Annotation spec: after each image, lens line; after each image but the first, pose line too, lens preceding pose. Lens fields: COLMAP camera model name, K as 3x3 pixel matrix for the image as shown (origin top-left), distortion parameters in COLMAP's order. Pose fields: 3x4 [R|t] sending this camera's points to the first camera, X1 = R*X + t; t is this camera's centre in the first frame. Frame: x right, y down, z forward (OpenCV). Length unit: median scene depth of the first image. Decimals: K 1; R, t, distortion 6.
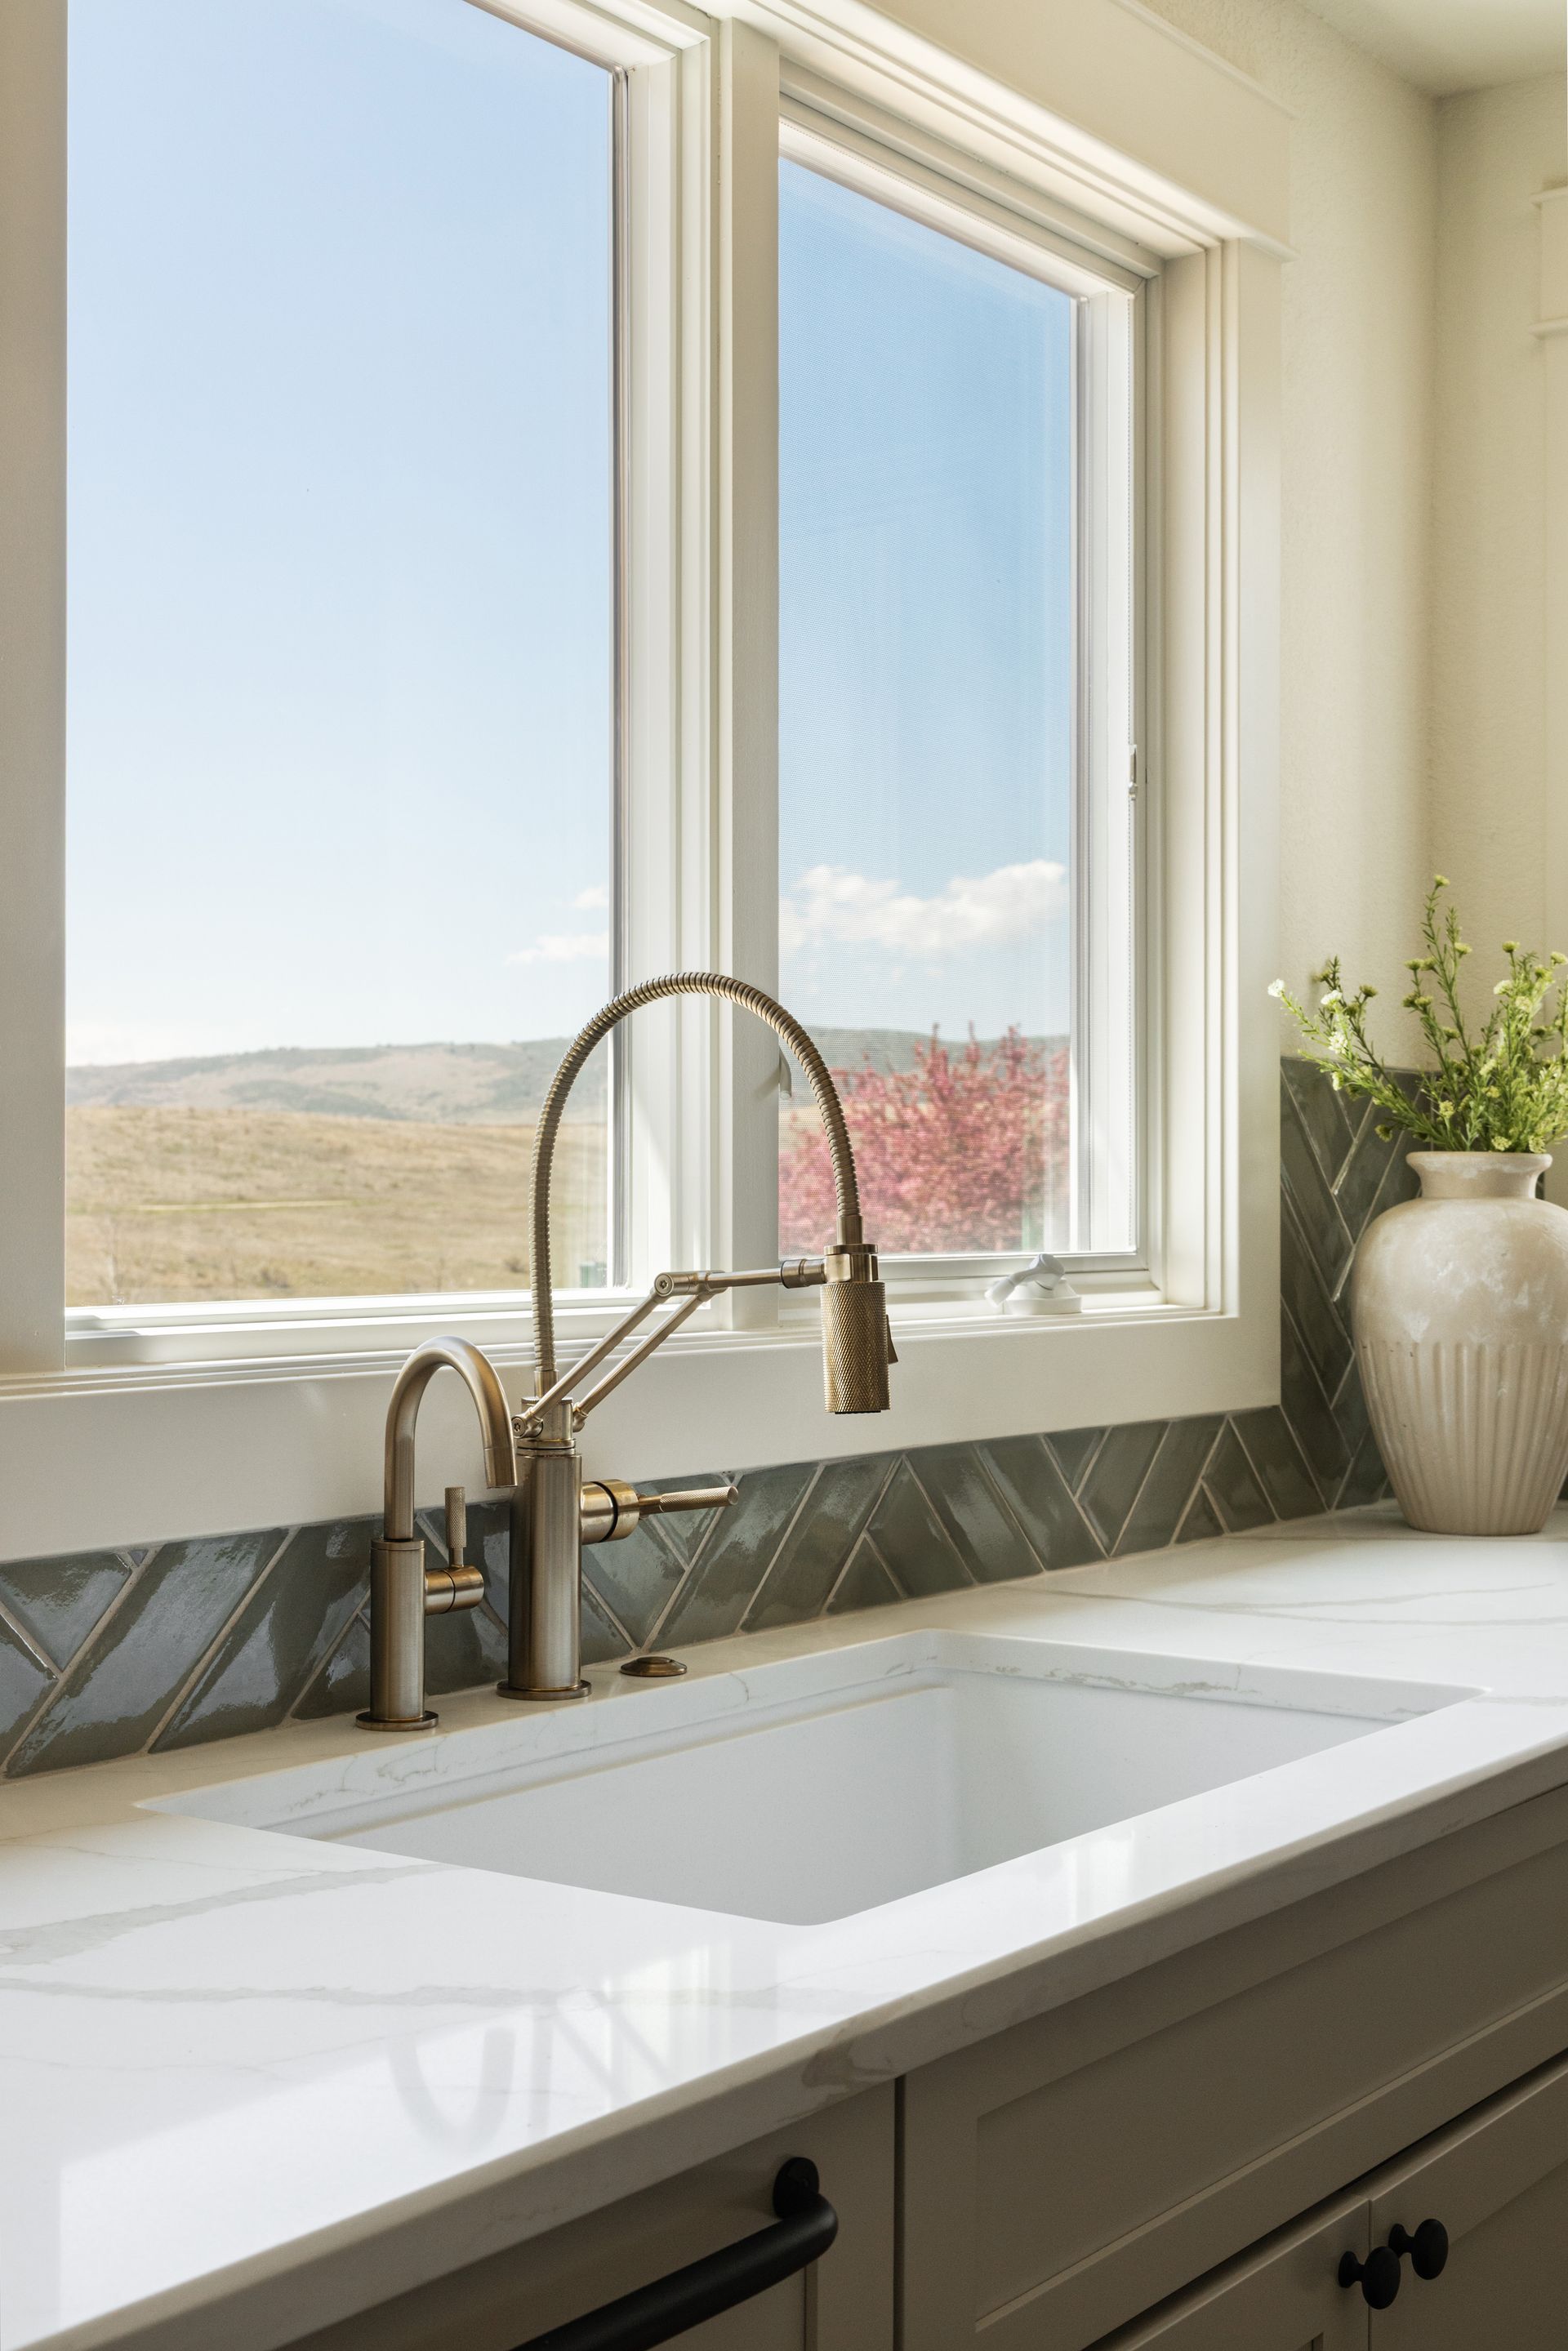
lens RADIAL K [[3007.3, 0, 784.0], [0, 3007.3, 1175.5], [0, 0, 1]] dist [0.009667, -0.020898]
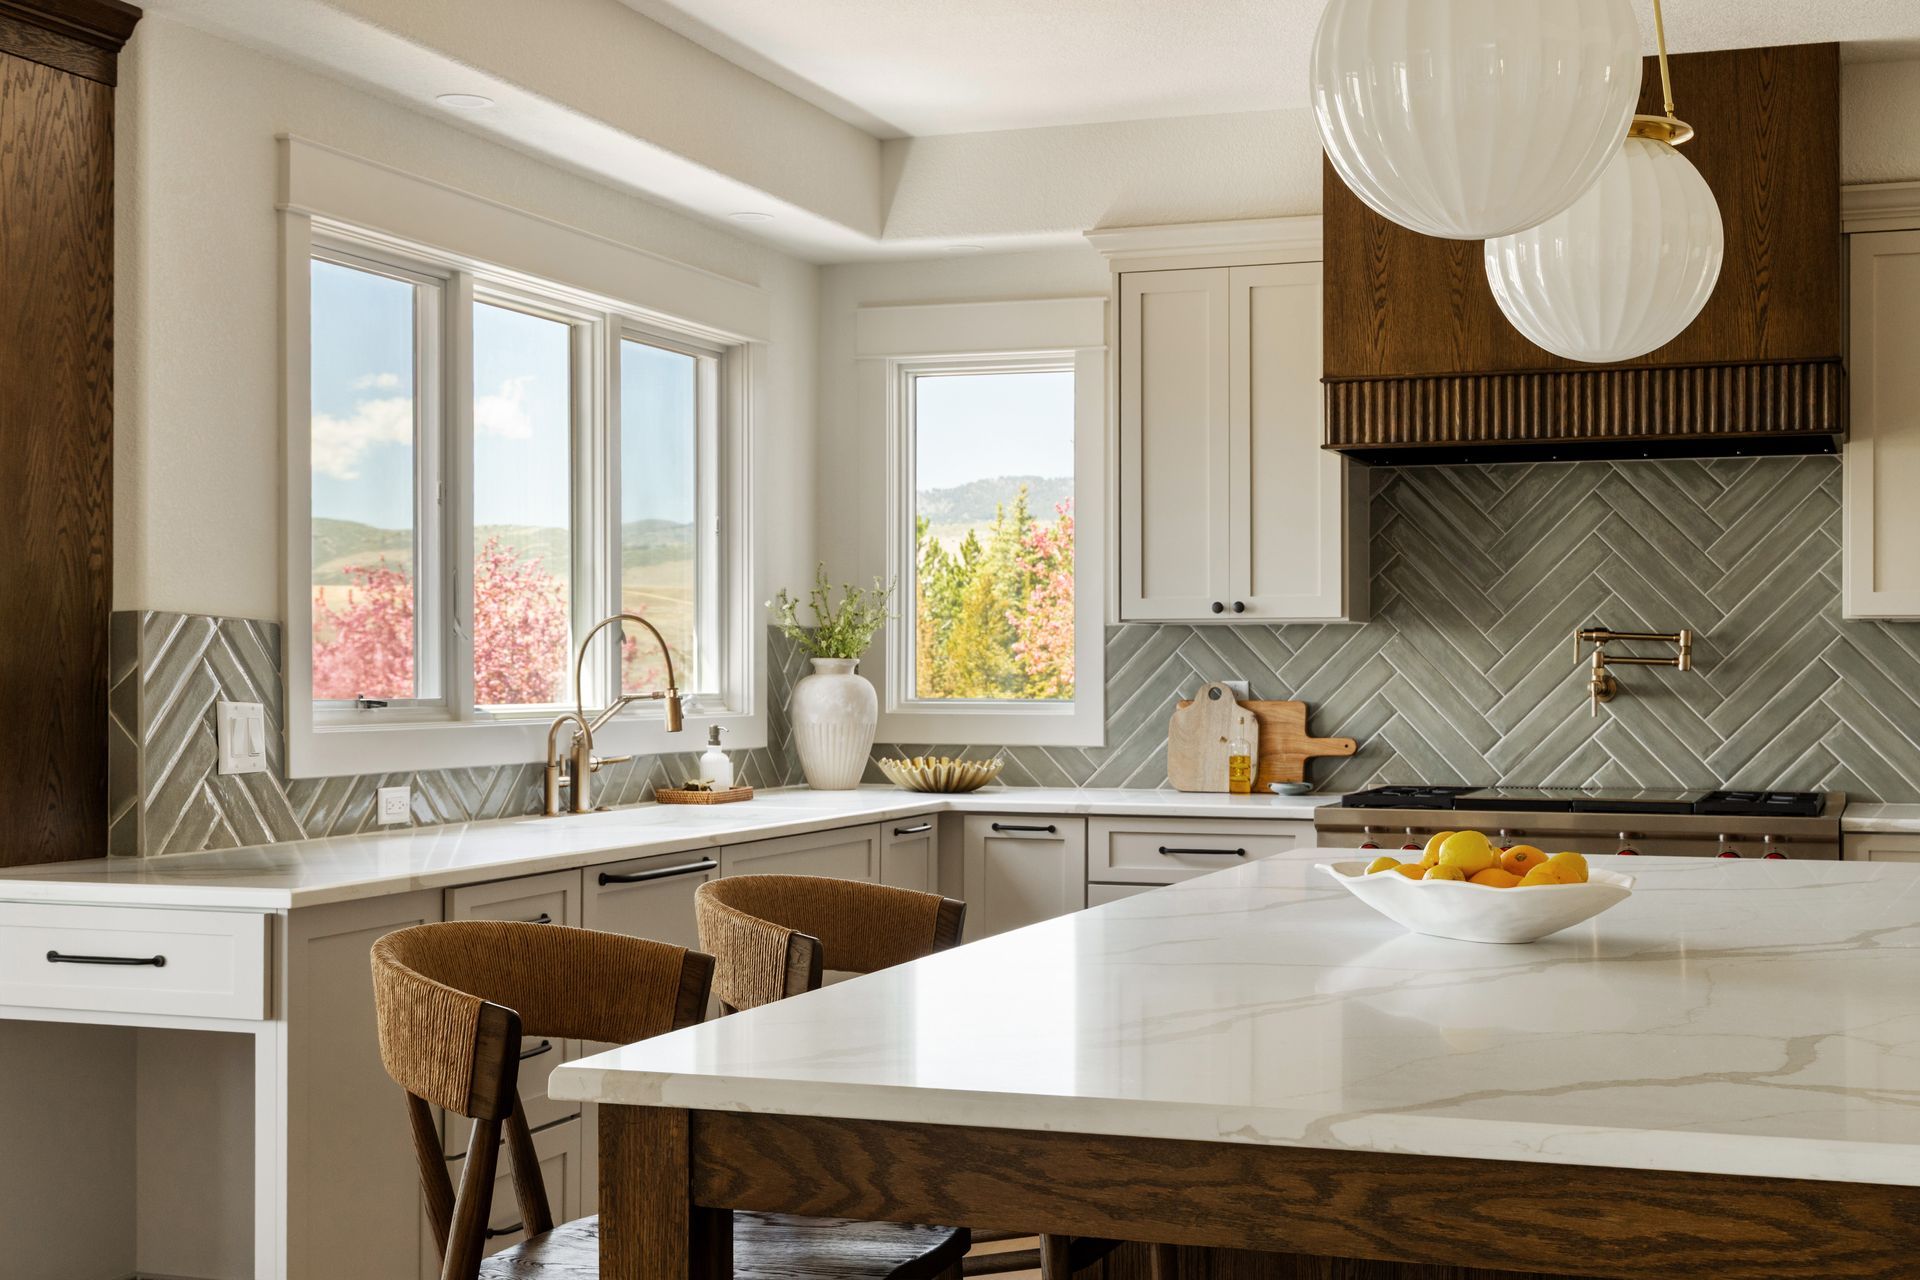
lens RADIAL K [[2455.9, 0, 960.0], [0, 2455.9, 640.0], [0, 0, 1]] dist [0.009667, -0.020898]
pose [[0.962964, 0.001151, 0.269629, -0.290956], [0.000130, 0.999989, -0.004735, -0.014195], [-0.269631, 0.004594, 0.962953, -1.311309]]
